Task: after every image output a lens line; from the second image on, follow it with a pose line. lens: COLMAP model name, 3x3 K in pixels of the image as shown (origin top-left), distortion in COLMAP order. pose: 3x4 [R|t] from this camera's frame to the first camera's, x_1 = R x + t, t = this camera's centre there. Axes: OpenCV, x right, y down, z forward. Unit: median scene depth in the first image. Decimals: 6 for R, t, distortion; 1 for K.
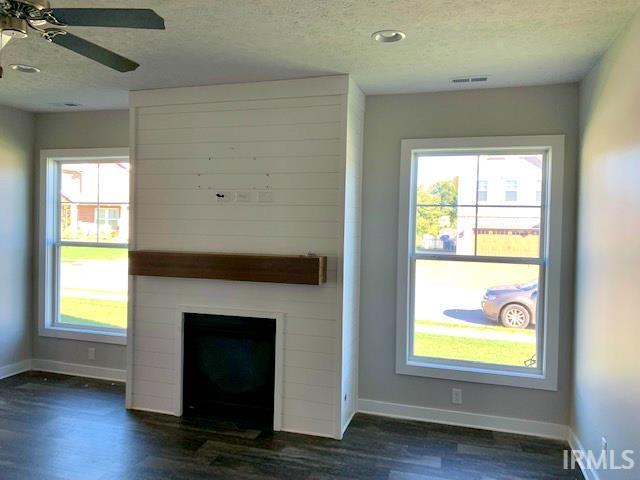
lens RADIAL K [[487.6, 0, 320.0], [0, 487.6, 240.0], [0, 0, 1]] dist [0.008336, -0.000348]
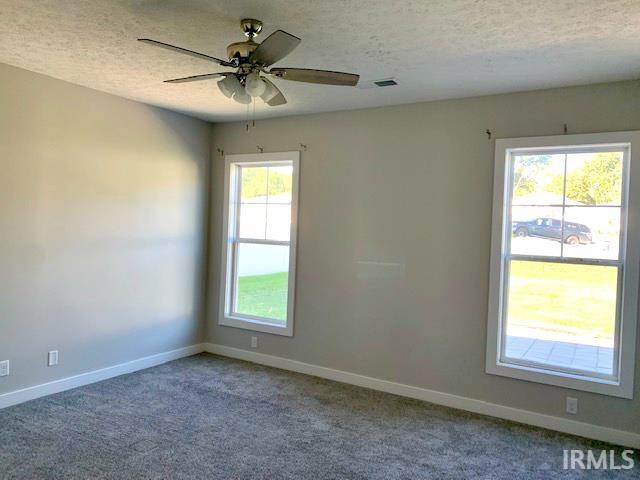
lens RADIAL K [[495.0, 0, 354.7], [0, 495.0, 236.5], [0, 0, 1]] dist [-0.038263, -0.002371]
pose [[0.966480, 0.015960, -0.256247, 0.148226], [-0.018146, 0.999816, -0.006166, 0.004563], [0.256101, 0.010609, 0.966592, -0.045750]]
